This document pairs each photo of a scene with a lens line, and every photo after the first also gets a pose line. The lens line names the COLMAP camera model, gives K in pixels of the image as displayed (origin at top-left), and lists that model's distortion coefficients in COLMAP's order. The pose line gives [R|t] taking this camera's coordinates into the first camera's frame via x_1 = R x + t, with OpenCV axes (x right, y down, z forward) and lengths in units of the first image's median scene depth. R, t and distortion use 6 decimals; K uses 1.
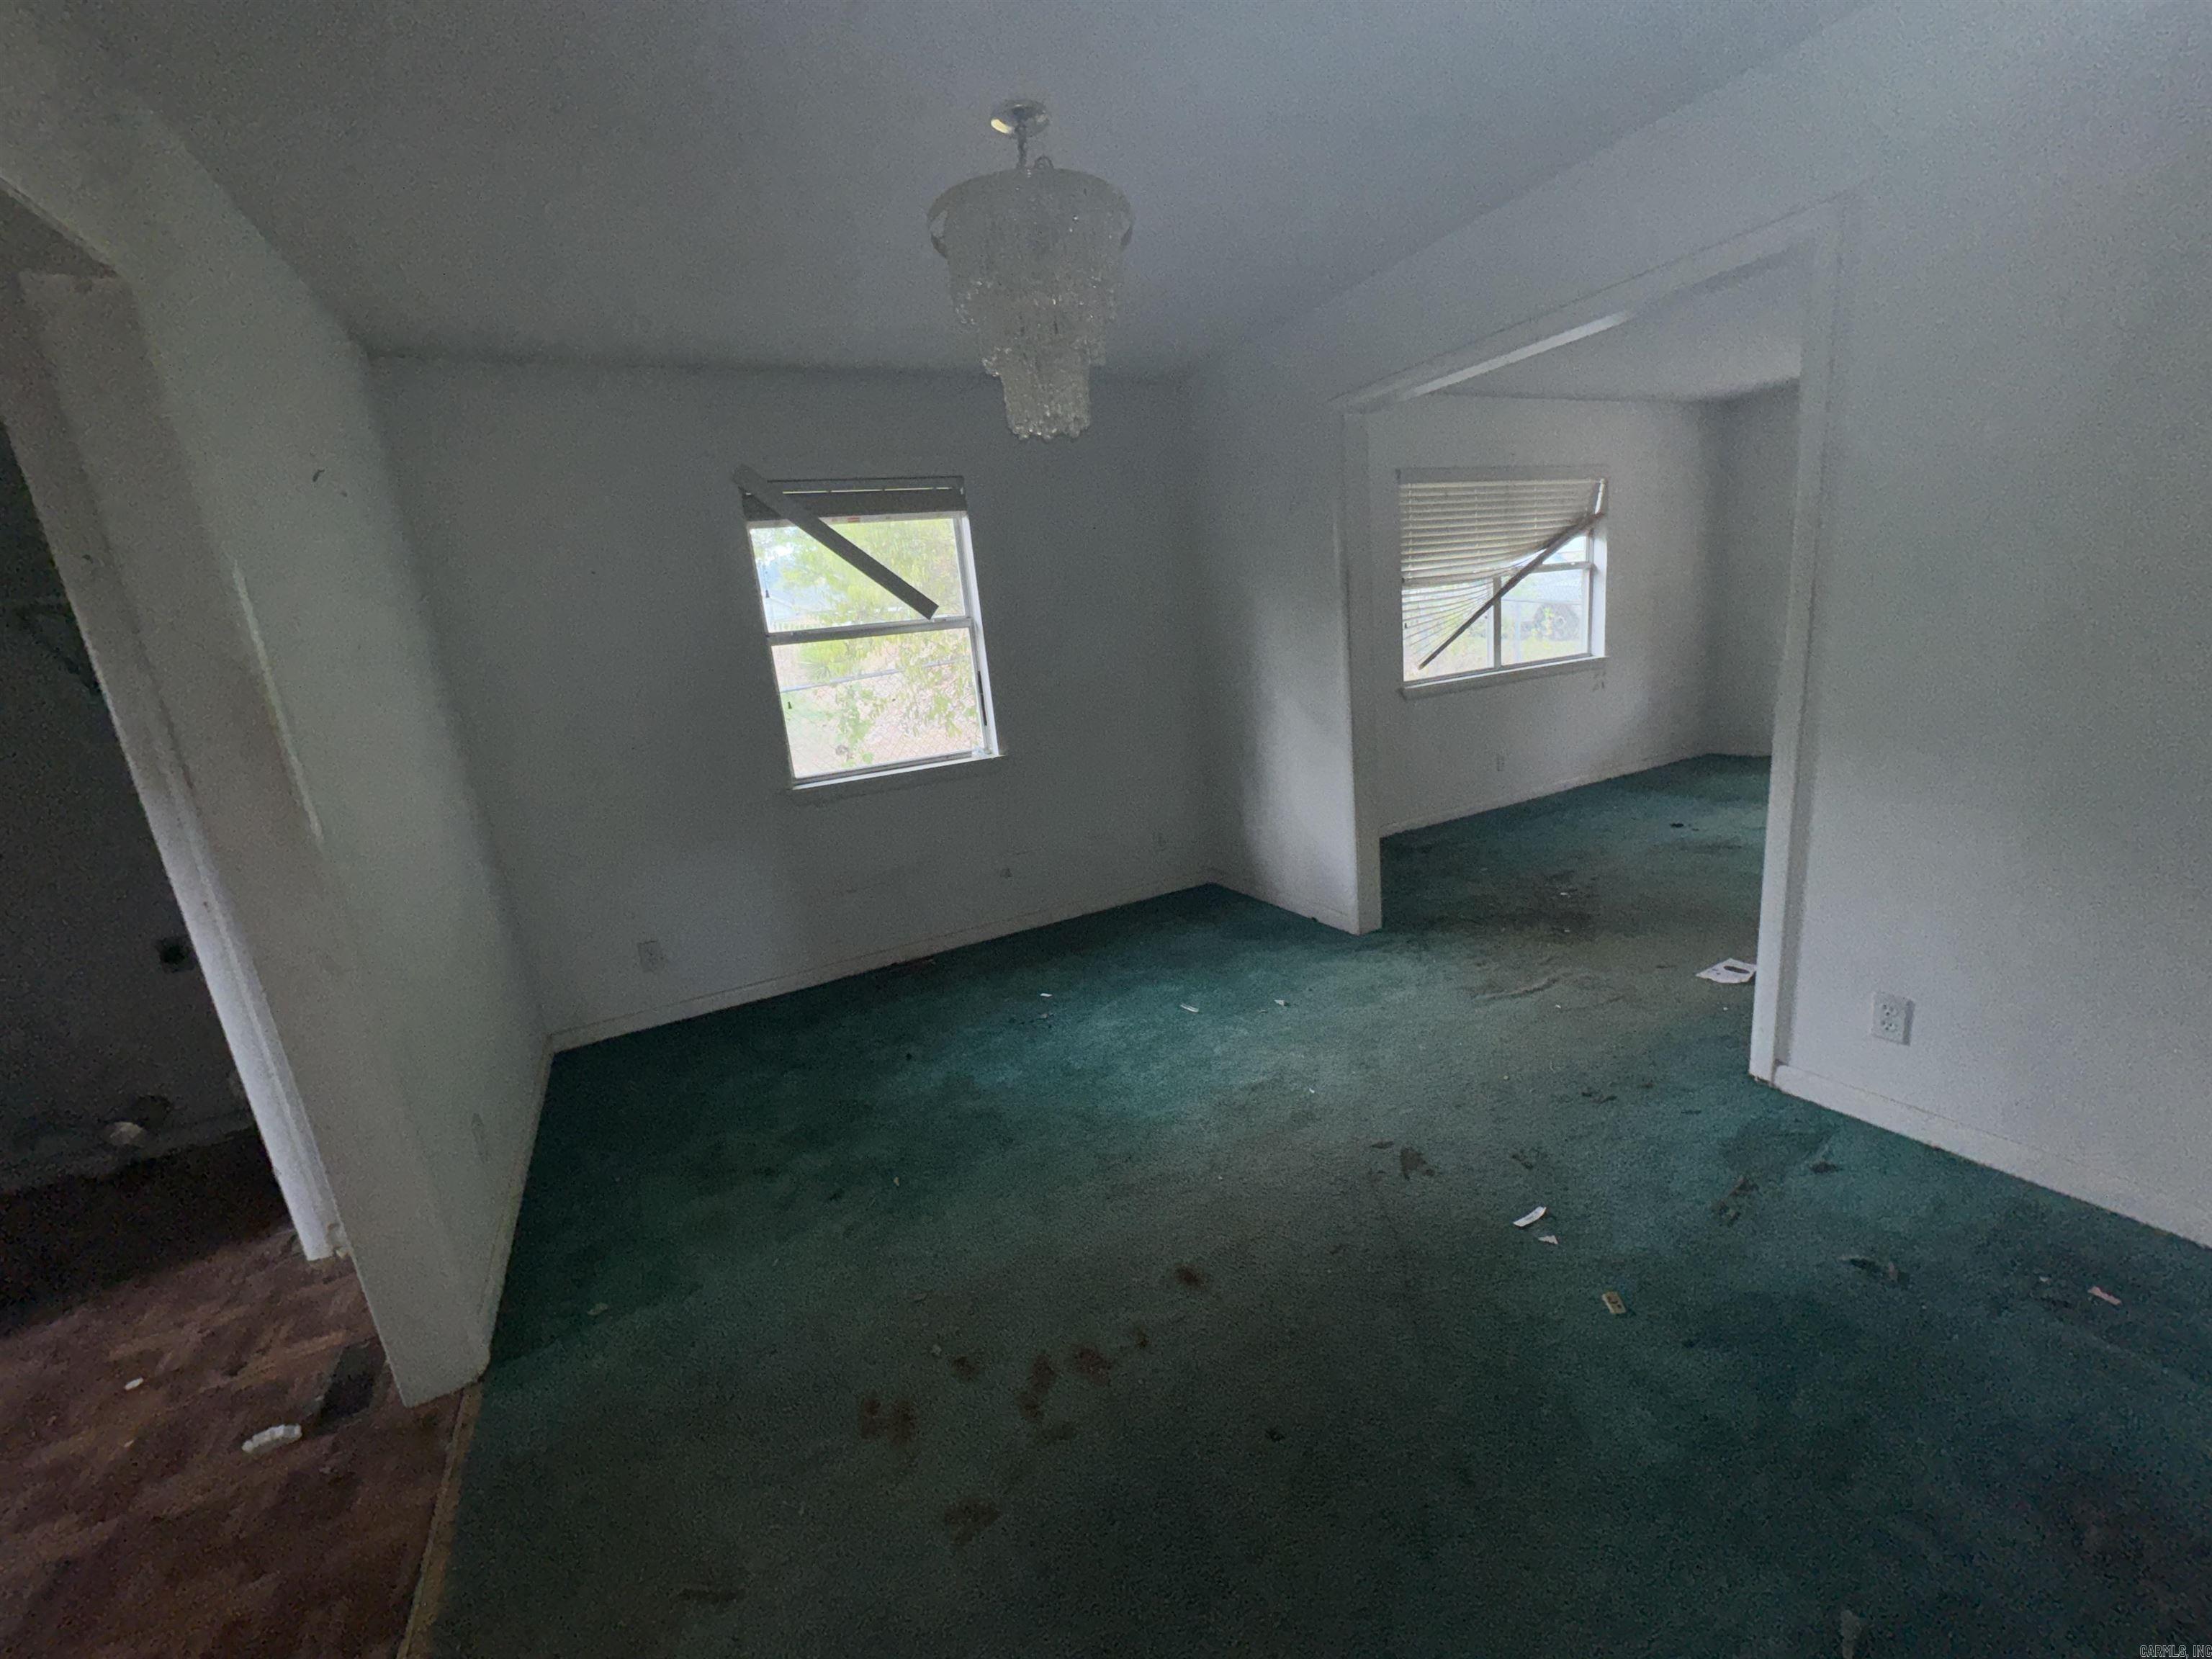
lens RADIAL K [[882.4, 0, 1106.0], [0, 882.4, 829.5], [0, 0, 1]] dist [-0.002524, 0.000125]
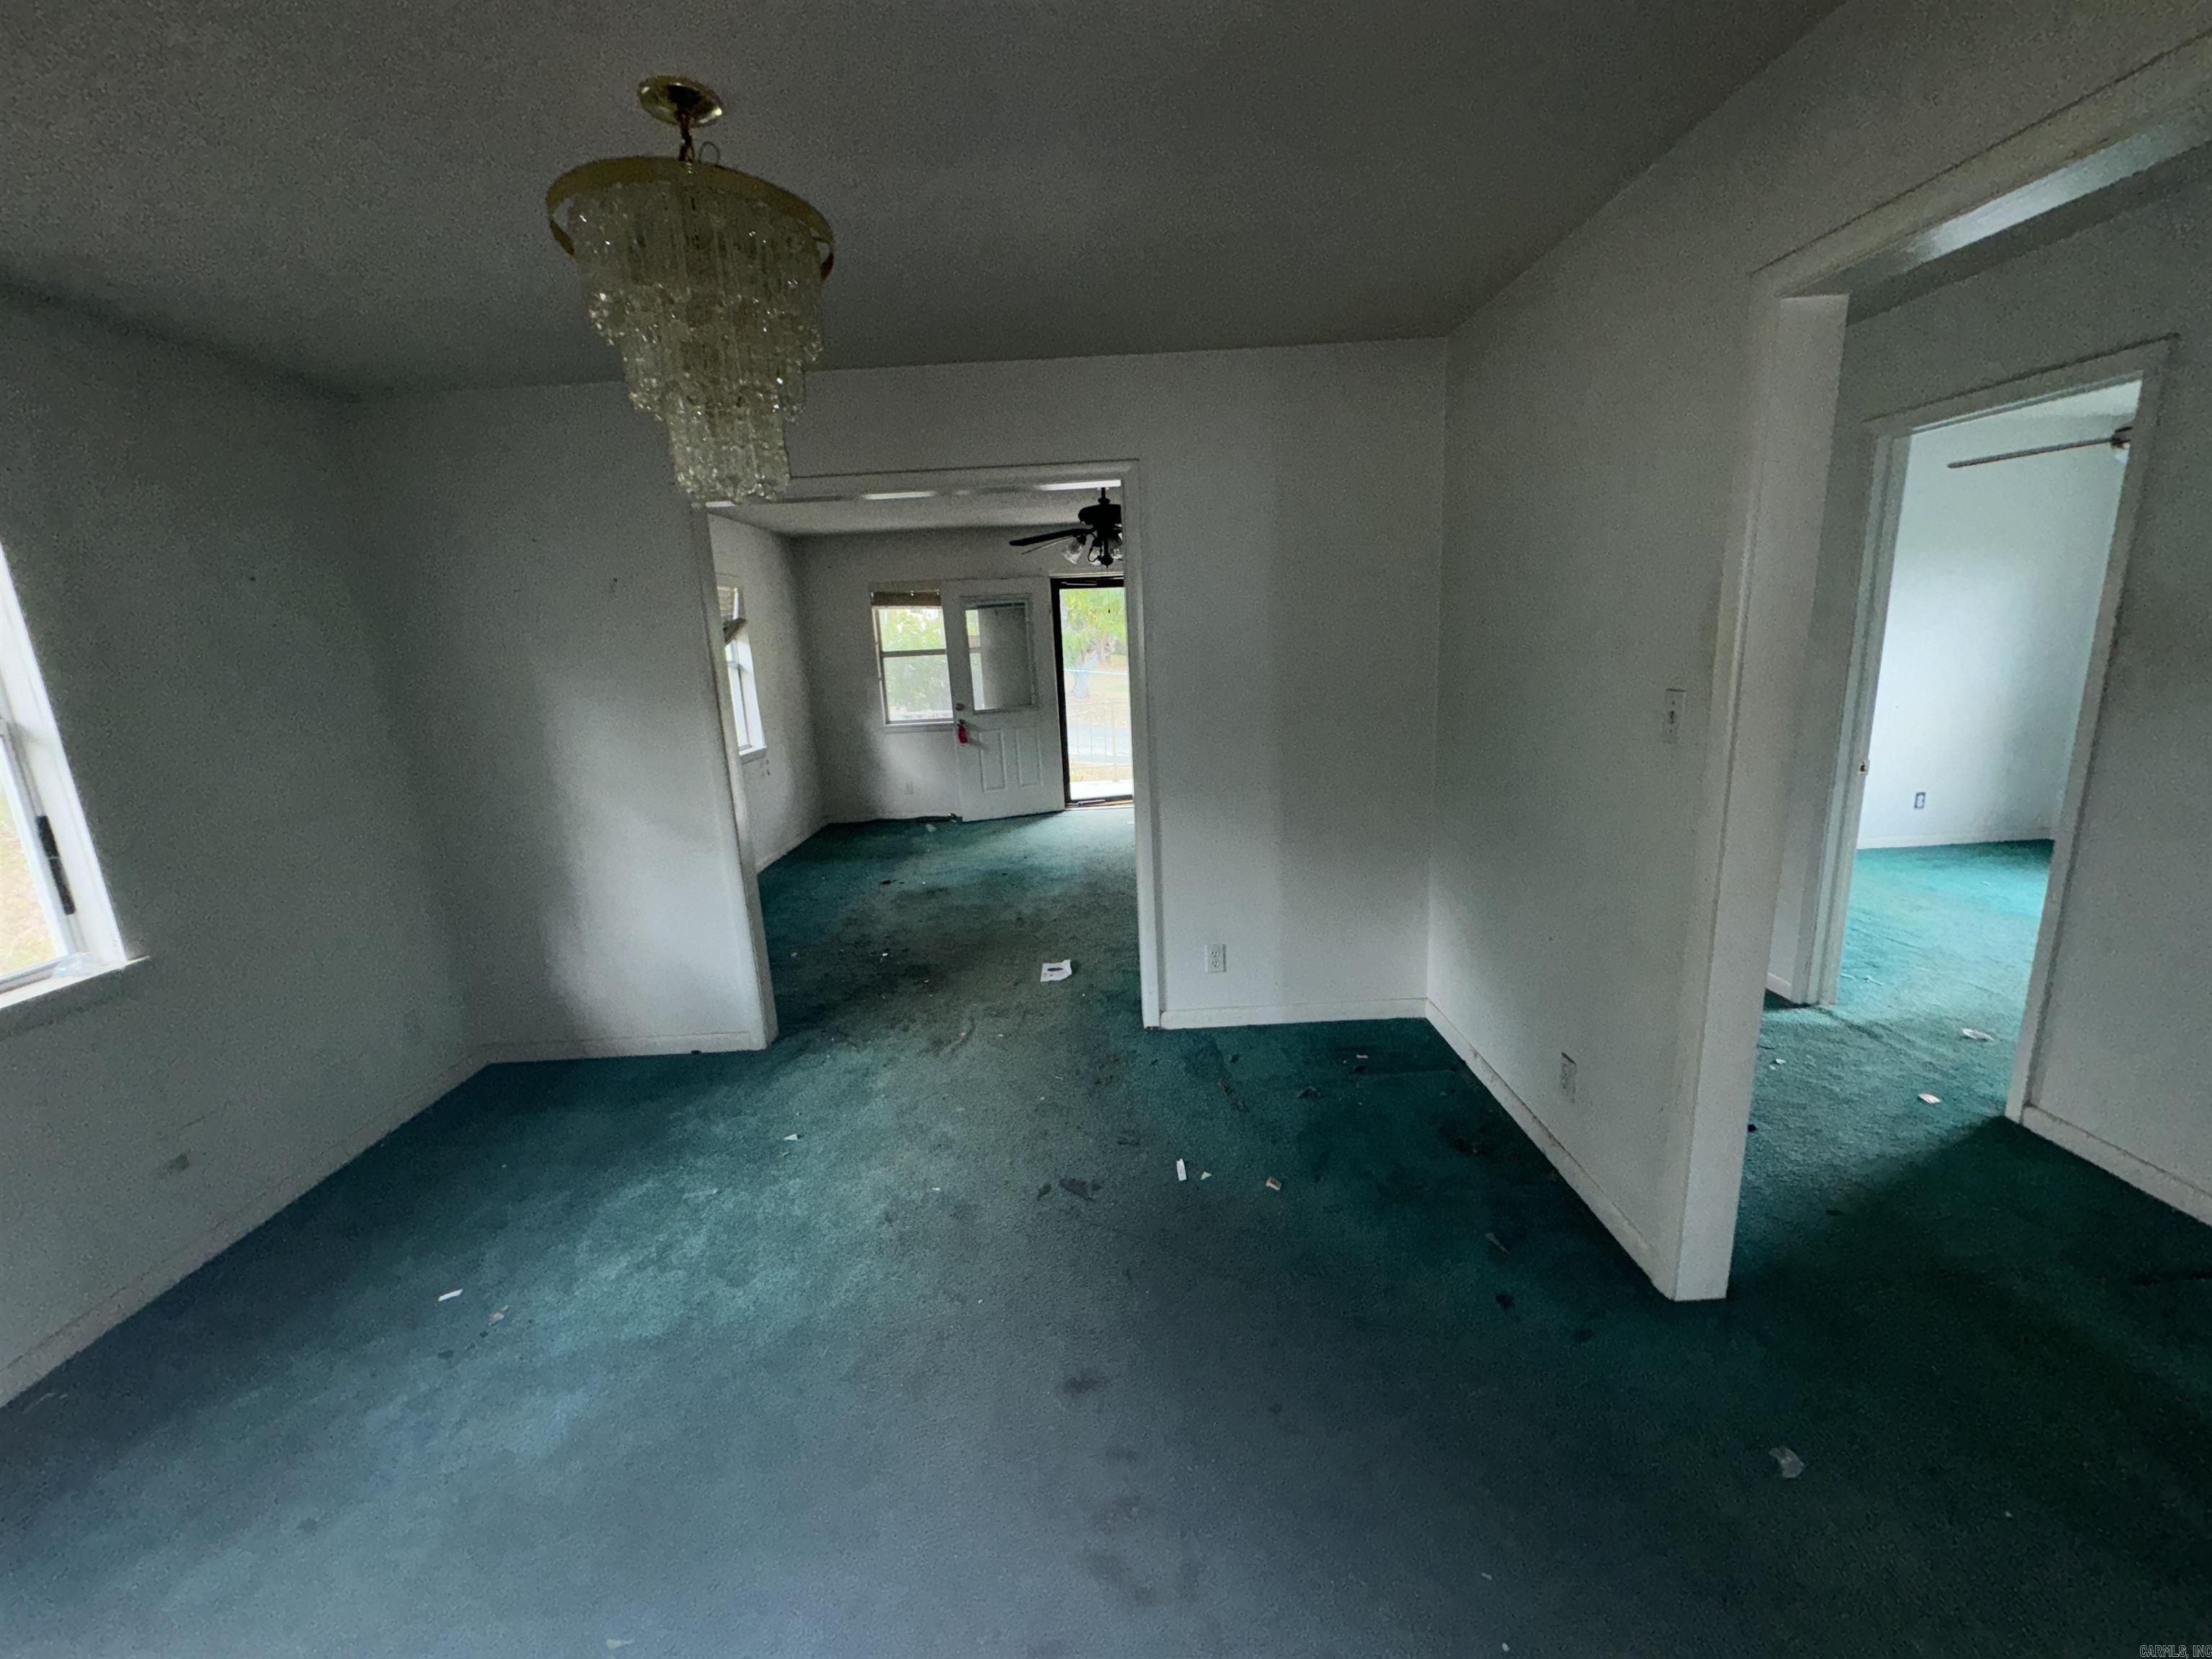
lens RADIAL K [[879.7, 0, 1106.0], [0, 879.7, 829.5], [0, 0, 1]] dist [-0.000954, -0.000088]
pose [[0.458038, -0.119037, 0.880927, -0.341408], [0.205285, 0.978371, 0.025467, -0.057404], [-0.864904, 0.169176, 0.472567, 0.205732]]
